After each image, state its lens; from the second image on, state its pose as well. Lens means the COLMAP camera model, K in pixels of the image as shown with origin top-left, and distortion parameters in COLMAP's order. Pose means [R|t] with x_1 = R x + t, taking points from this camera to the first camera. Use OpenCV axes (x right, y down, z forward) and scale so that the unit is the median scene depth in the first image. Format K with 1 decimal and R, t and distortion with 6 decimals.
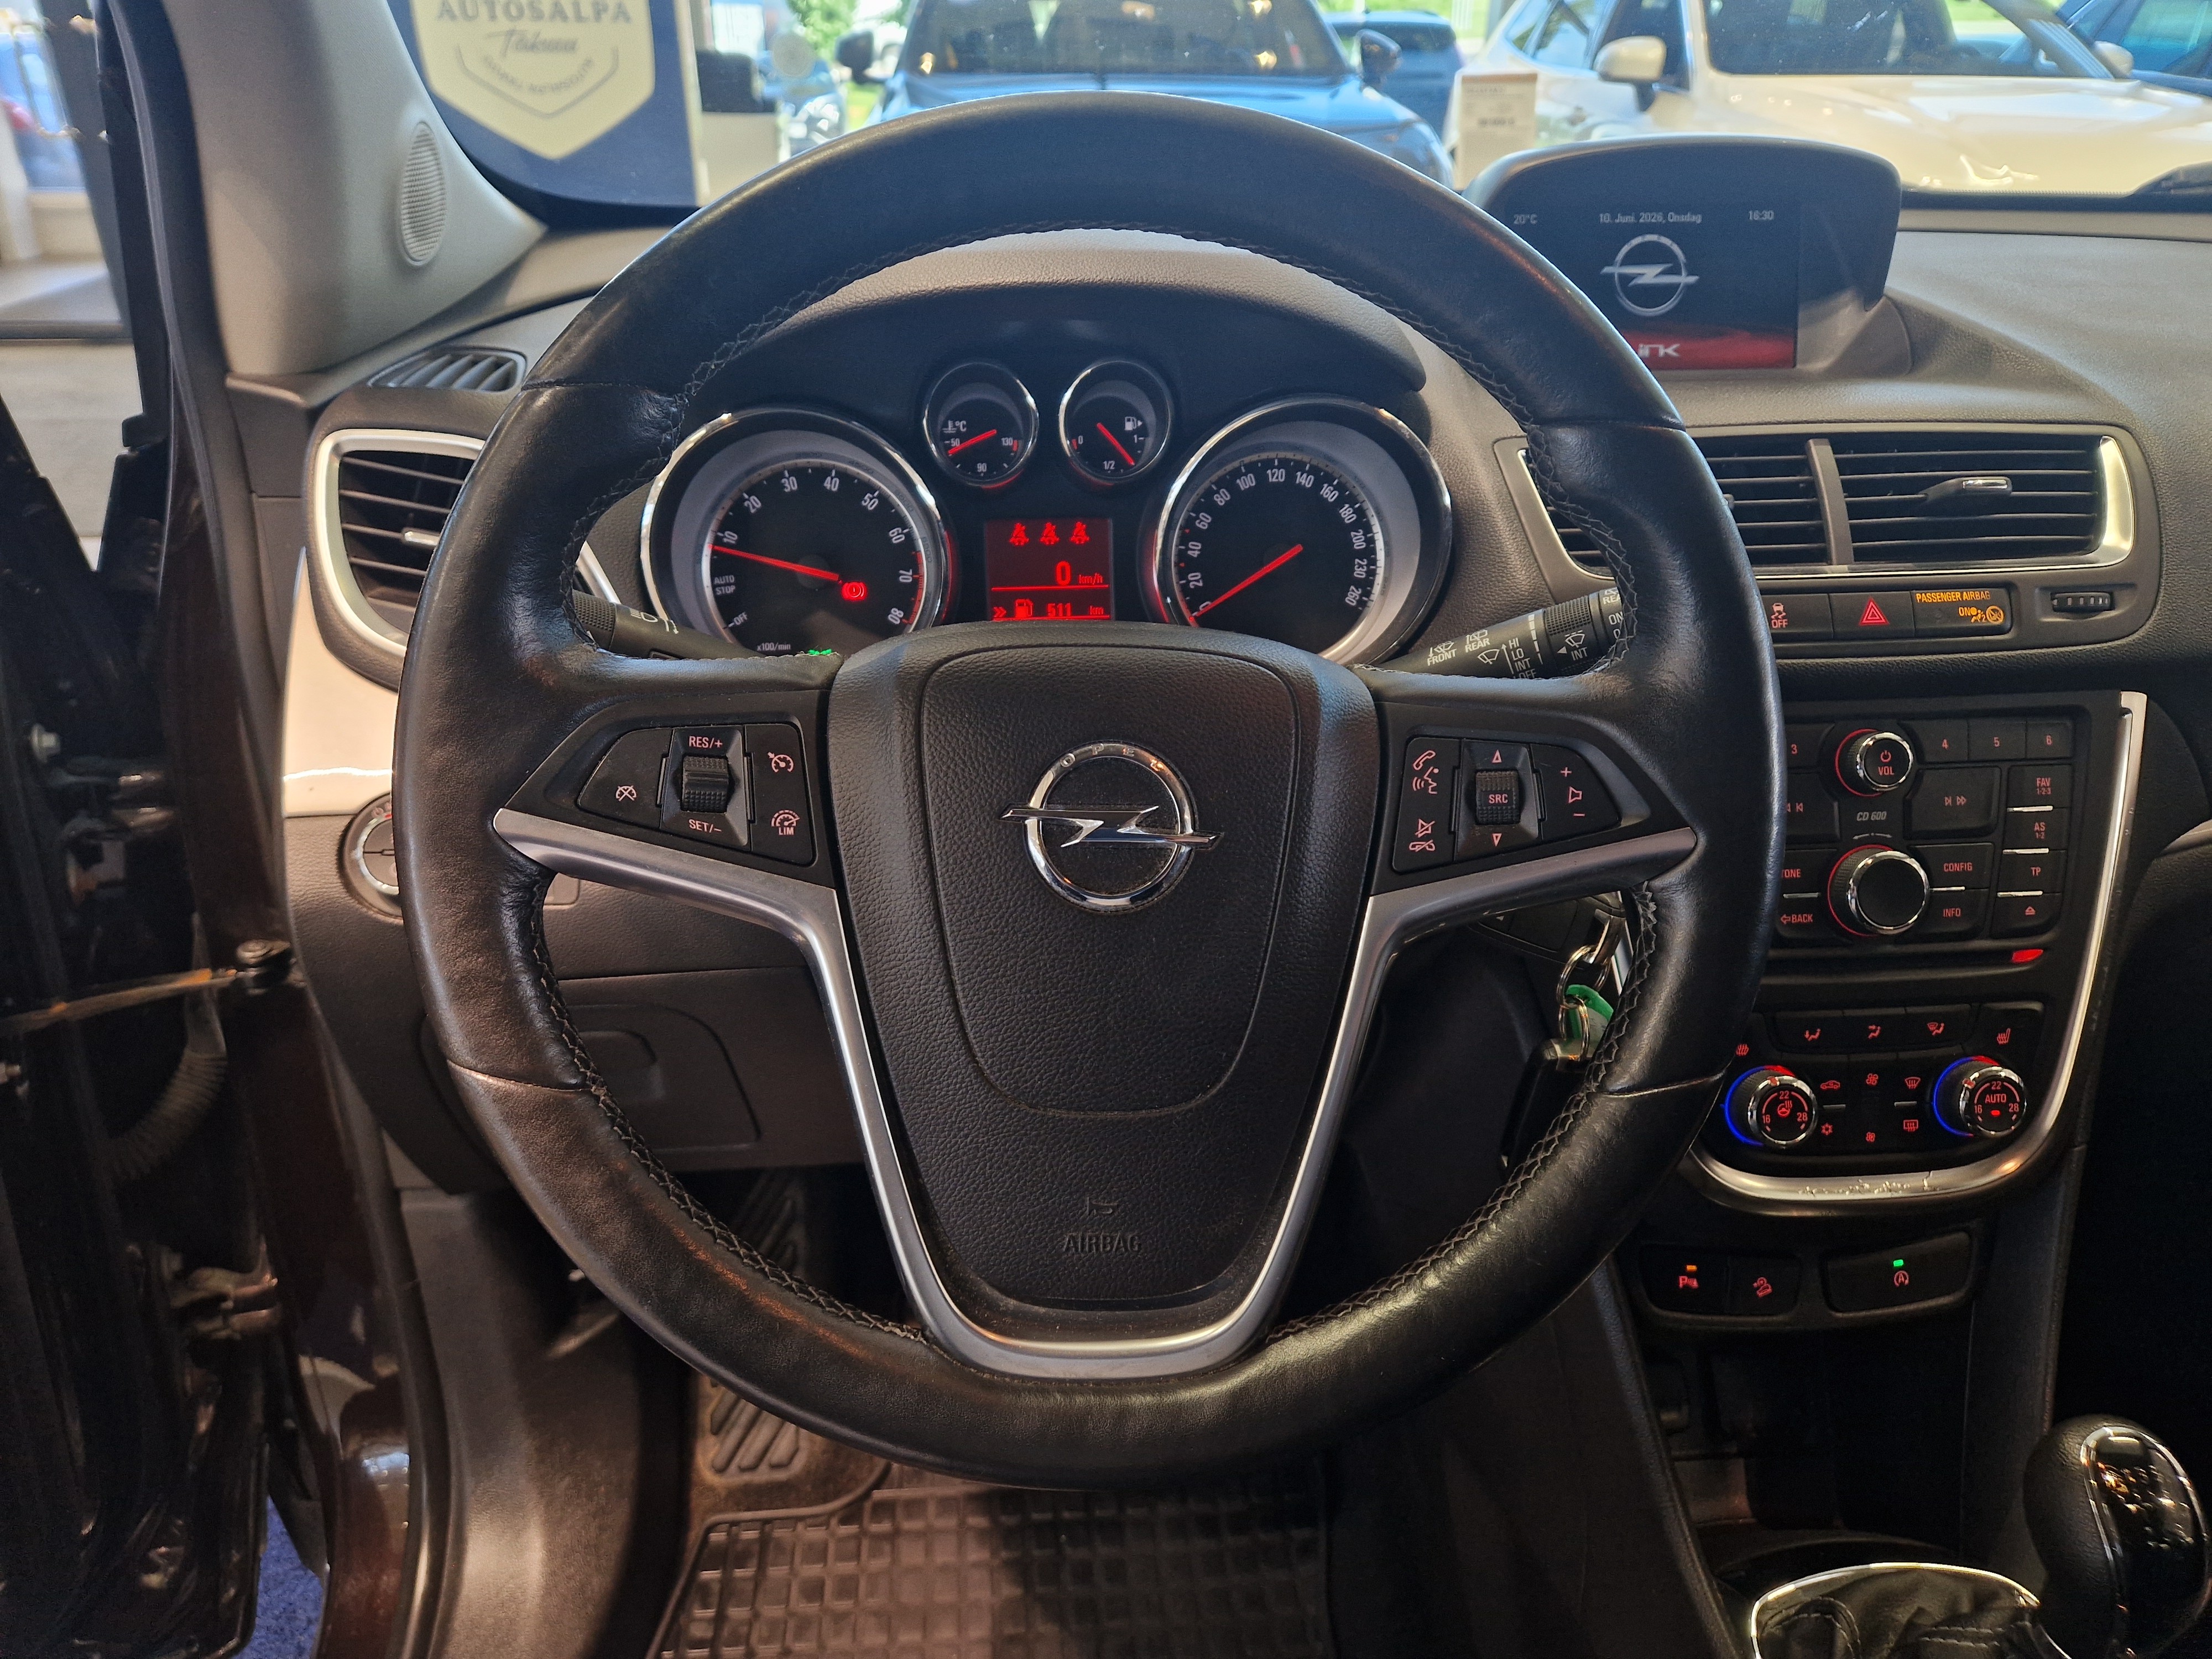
lens RADIAL K [[1496.2, 0, 1107.0], [0, 1496.2, 844.7], [0, 0, 1]] dist [0.053536, -0.041930]
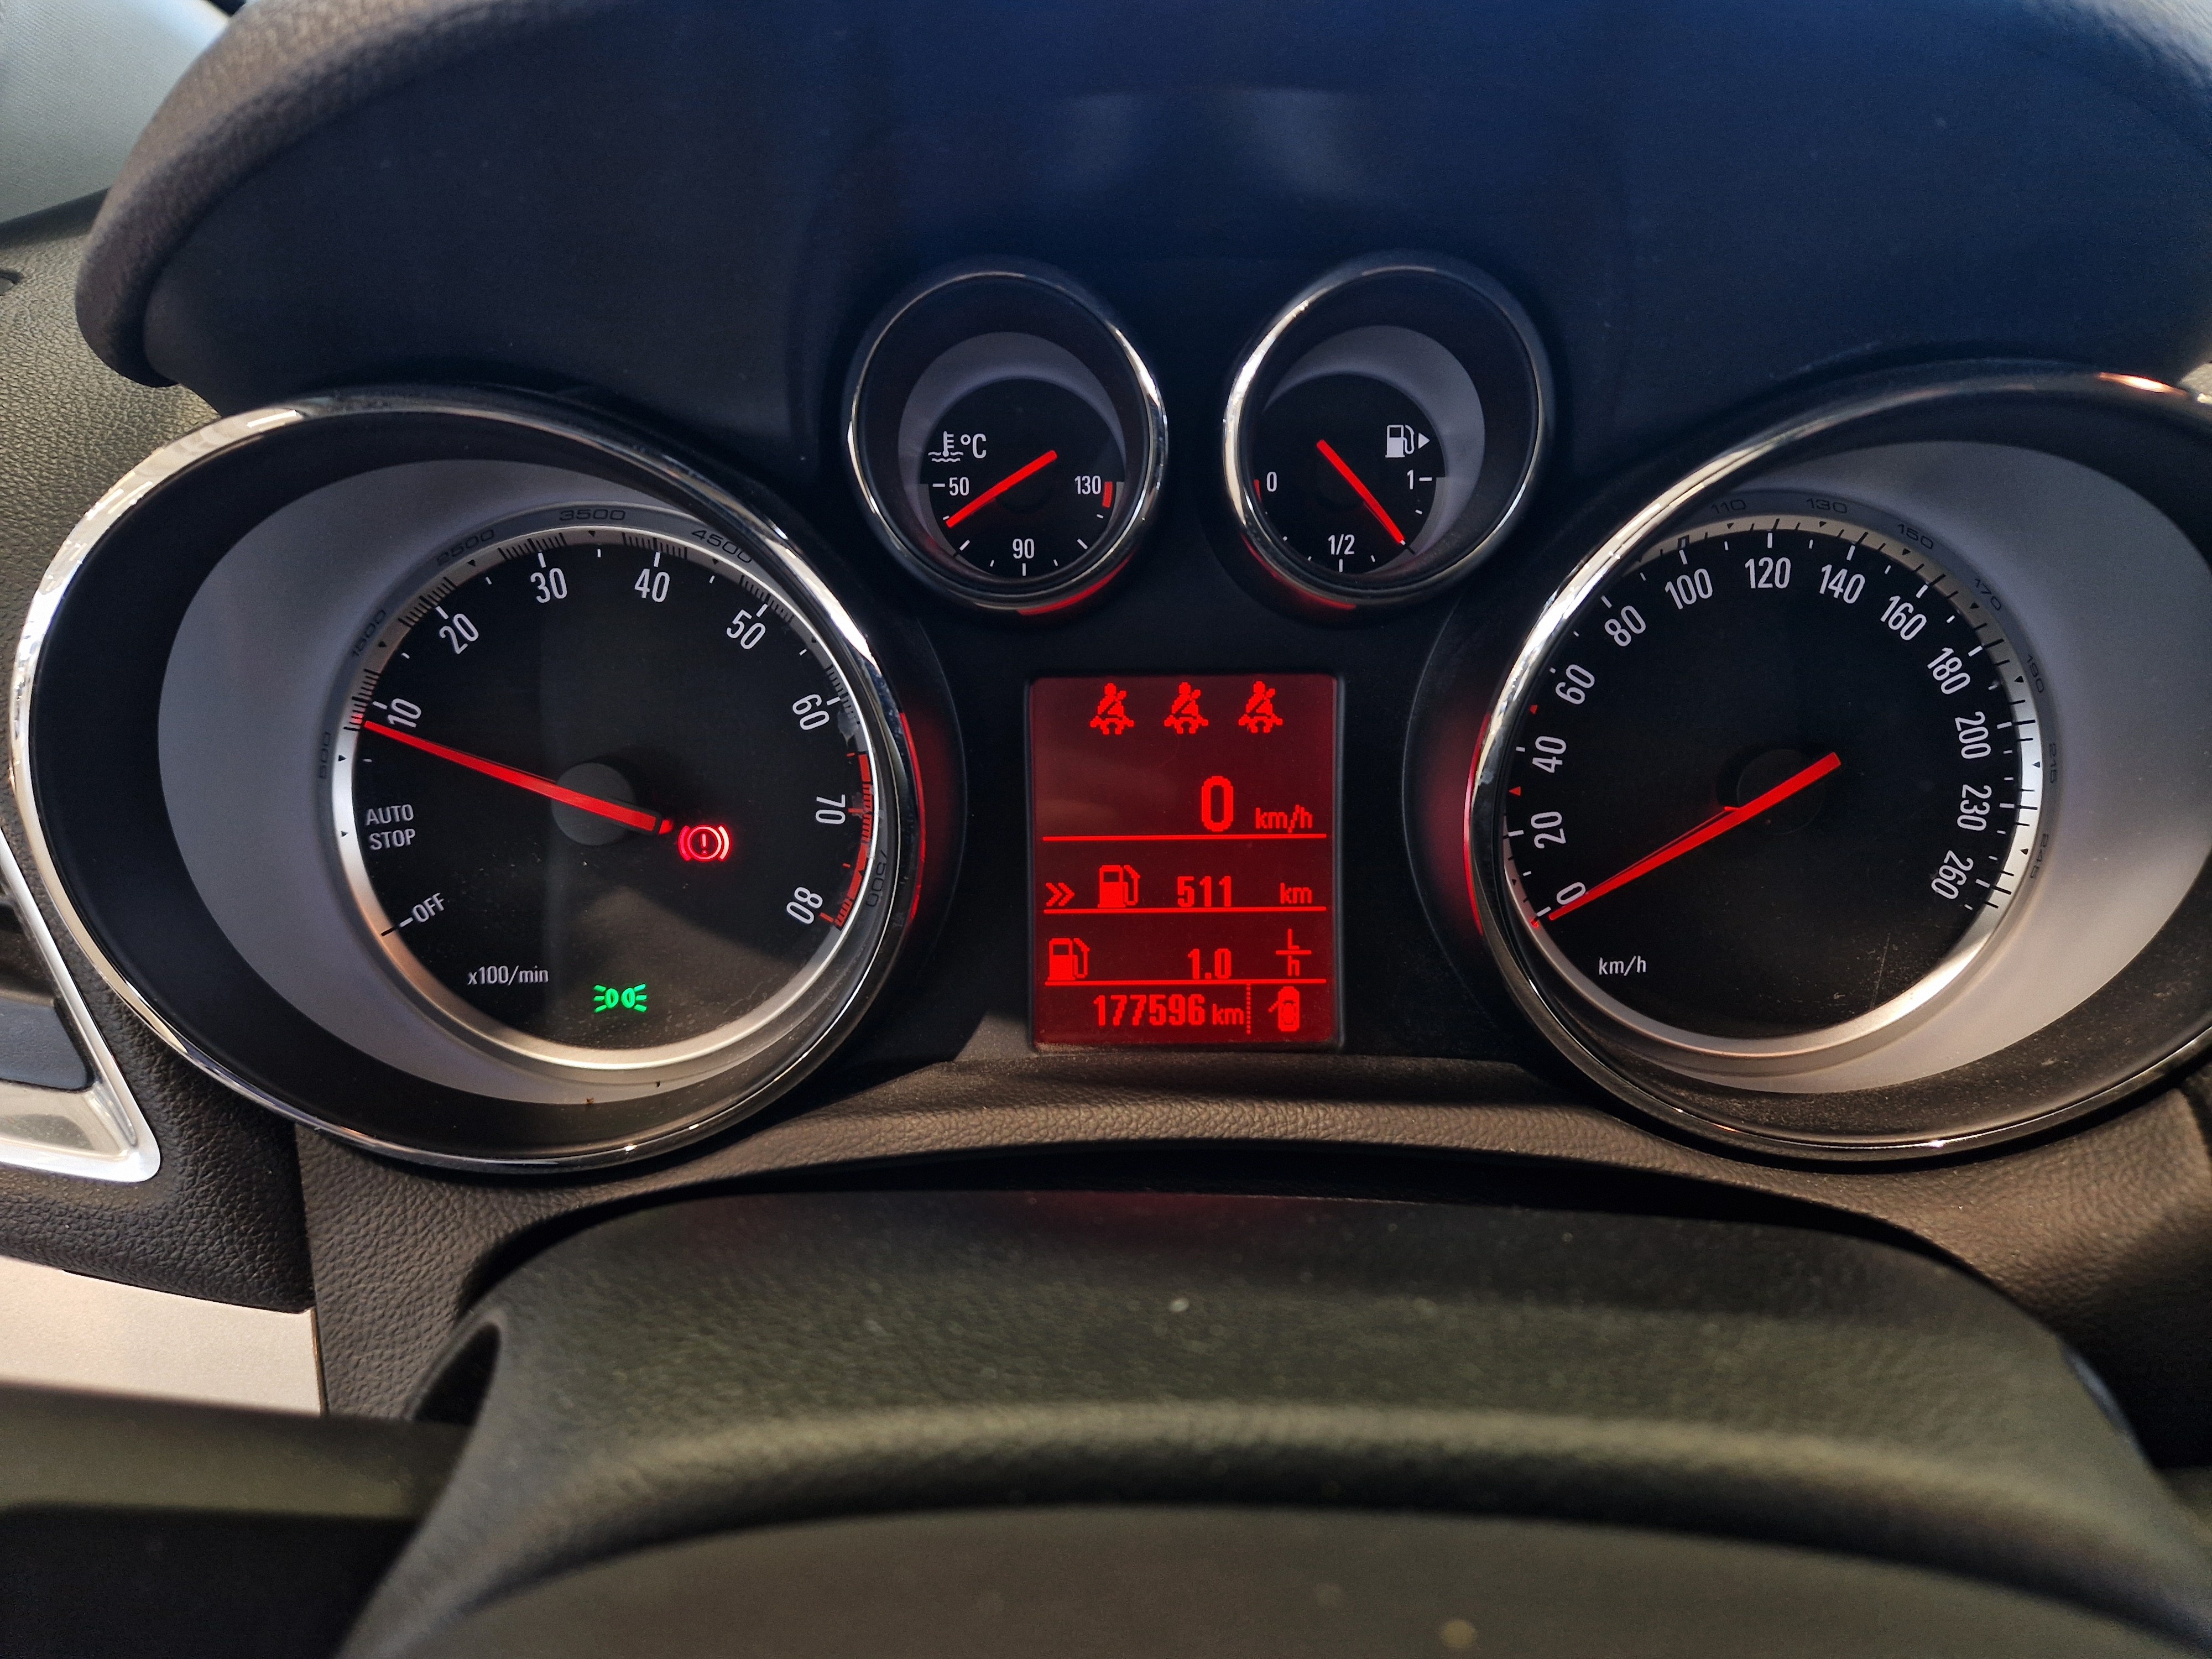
lens RADIAL K [[1496.2, 0, 1112.1], [0, 1496.2, 839.0], [0, 0, 1]] dist [0.053536, -0.041930]
pose [[0.996835, 0.027674, -0.074530, -0.027906], [-0.027688, 0.999616, 0.000855, -0.176208], [0.074525, 0.001211, 0.997218, 0.607584]]
